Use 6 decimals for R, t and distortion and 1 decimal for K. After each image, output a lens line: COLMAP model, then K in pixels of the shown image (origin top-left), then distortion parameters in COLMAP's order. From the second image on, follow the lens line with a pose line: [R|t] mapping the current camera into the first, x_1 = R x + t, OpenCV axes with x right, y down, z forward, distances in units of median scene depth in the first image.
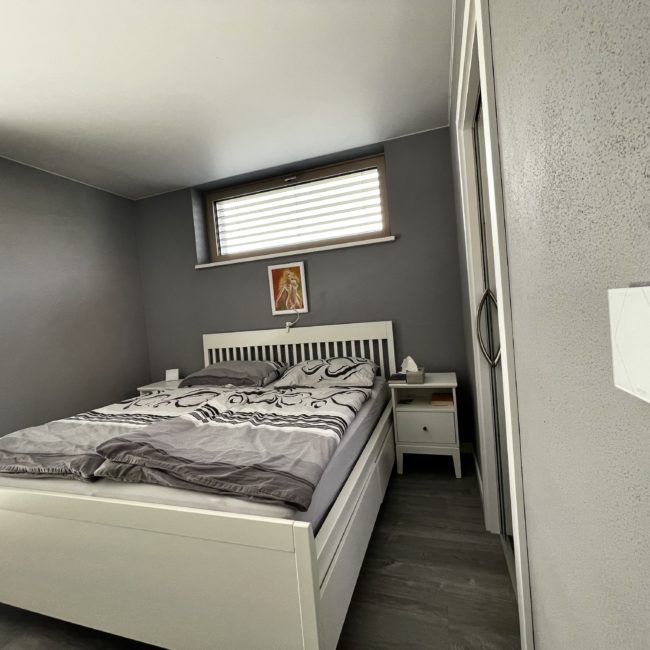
lens RADIAL K [[350.8, 0, 326.5], [0, 350.8, 326.4], [0, 0, 1]] dist [0.000786, 0.001281]
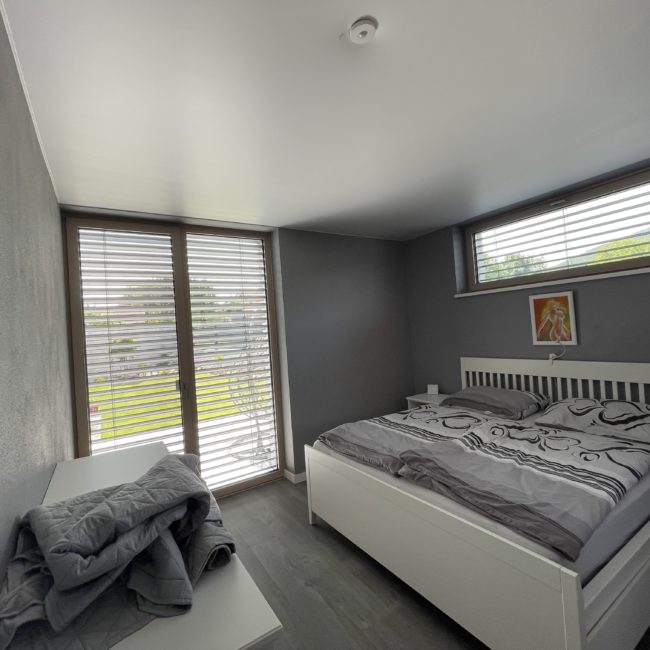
lens RADIAL K [[350.8, 0, 328.0], [0, 350.8, 321.9], [0, 0, 1]] dist [0.000786, 0.001281]
pose [[0.785680, 0.017159, -0.618396, 0.004818], [-0.023282, 0.999727, -0.001840, -0.141882], [0.618195, 0.015843, 0.785865, -0.246513]]
